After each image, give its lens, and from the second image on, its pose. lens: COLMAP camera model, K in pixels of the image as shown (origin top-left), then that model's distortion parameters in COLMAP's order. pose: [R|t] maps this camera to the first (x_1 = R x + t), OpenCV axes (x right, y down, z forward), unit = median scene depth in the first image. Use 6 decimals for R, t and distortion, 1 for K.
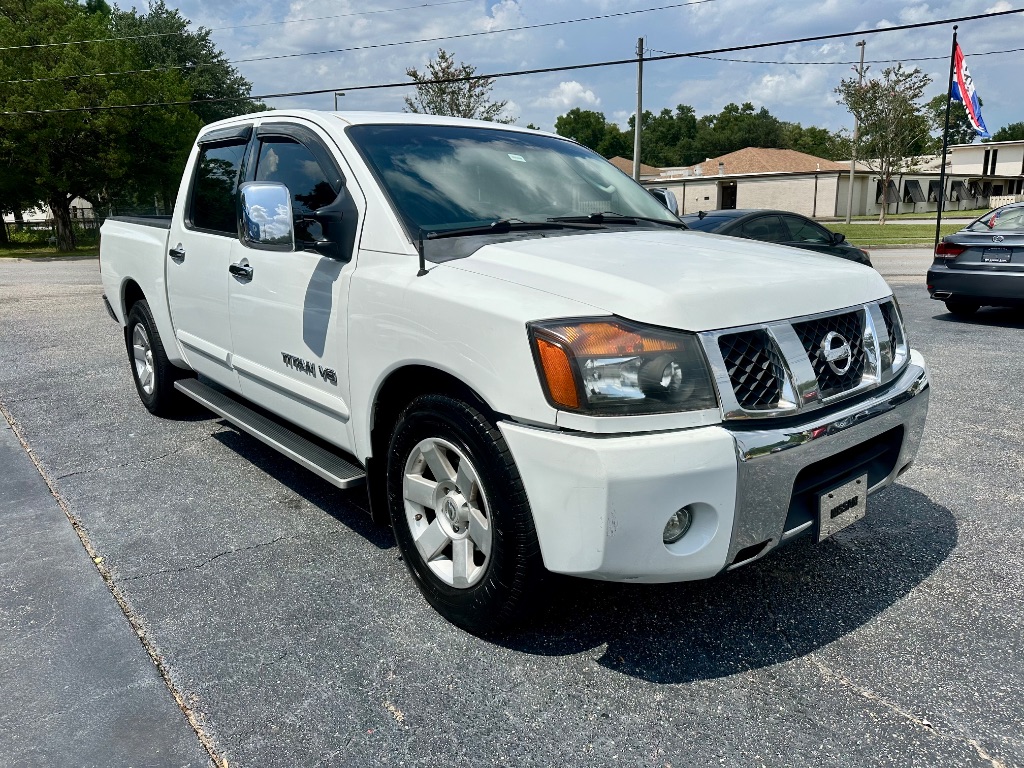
lens RADIAL K [[726.1, 0, 512.0], [0, 726.1, 384.0], [0, 0, 1]] dist [0.010090, -0.018769]
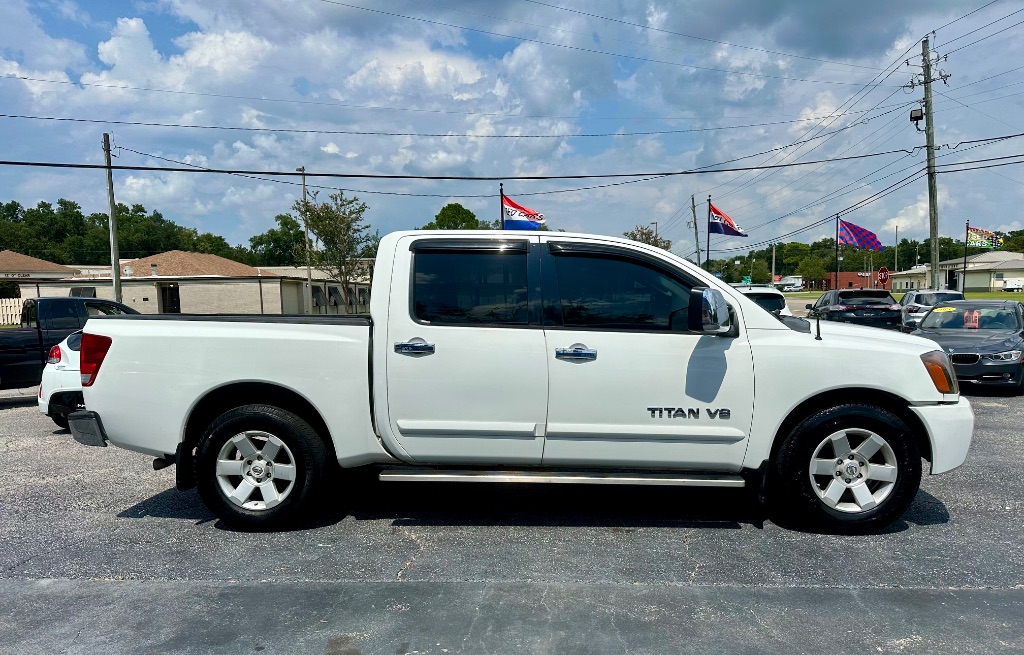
lens RADIAL K [[724.2, 0, 520.1], [0, 724.2, 373.2], [0, 0, 1]] dist [0.052773, -0.080379]
pose [[0.696328, -0.061031, 0.715124, -1.226886], [0.168168, 0.982515, -0.079896, -0.033133], [-0.697745, 0.175895, 0.694416, 0.173756]]
